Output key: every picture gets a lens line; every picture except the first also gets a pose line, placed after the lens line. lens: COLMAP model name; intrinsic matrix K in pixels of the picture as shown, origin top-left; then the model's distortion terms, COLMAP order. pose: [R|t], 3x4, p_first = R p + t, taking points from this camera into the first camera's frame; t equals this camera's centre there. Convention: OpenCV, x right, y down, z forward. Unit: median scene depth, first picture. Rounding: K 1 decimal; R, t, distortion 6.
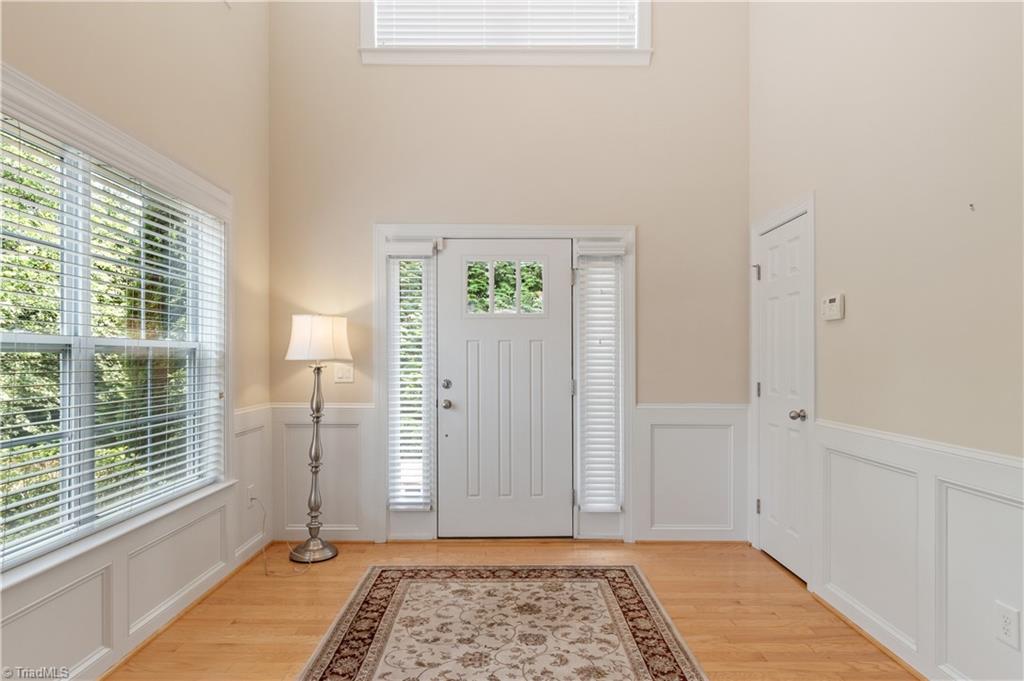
lens RADIAL K [[554.0, 0, 507.5], [0, 554.0, 349.1], [0, 0, 1]] dist [0.001957, 0.000186]
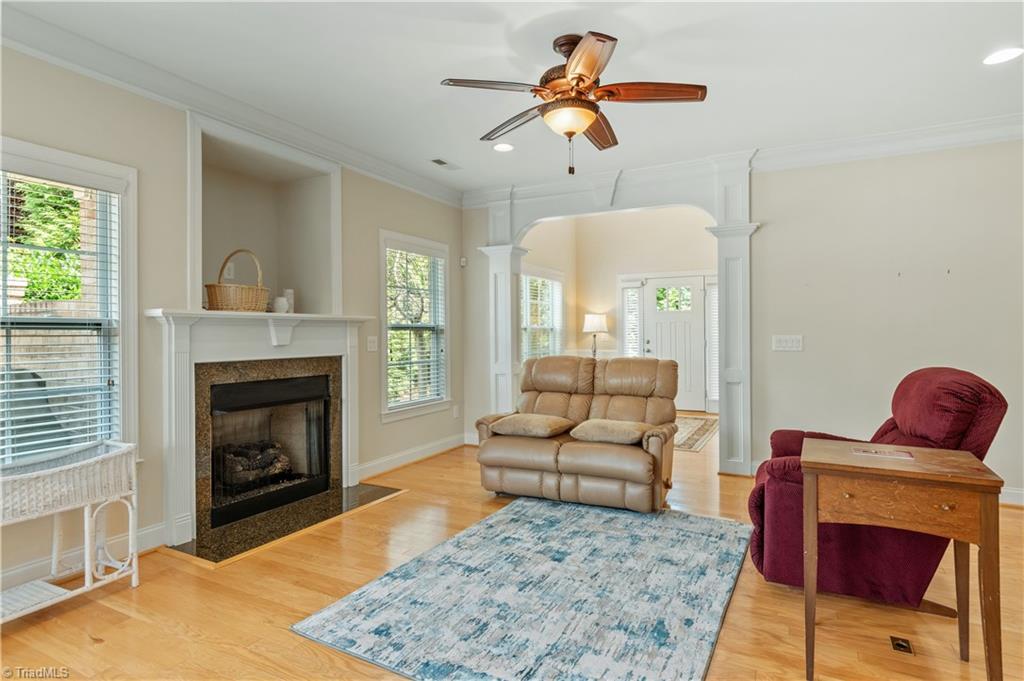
lens RADIAL K [[554.0, 0, 513.1], [0, 554.0, 336.0], [0, 0, 1]] dist [0.001957, 0.000186]
pose [[0.868923, -0.004152, -0.494931, 0.557499], [0.014290, 0.999758, 0.016702, -0.008567], [0.494742, -0.021585, 0.868772, -1.313637]]
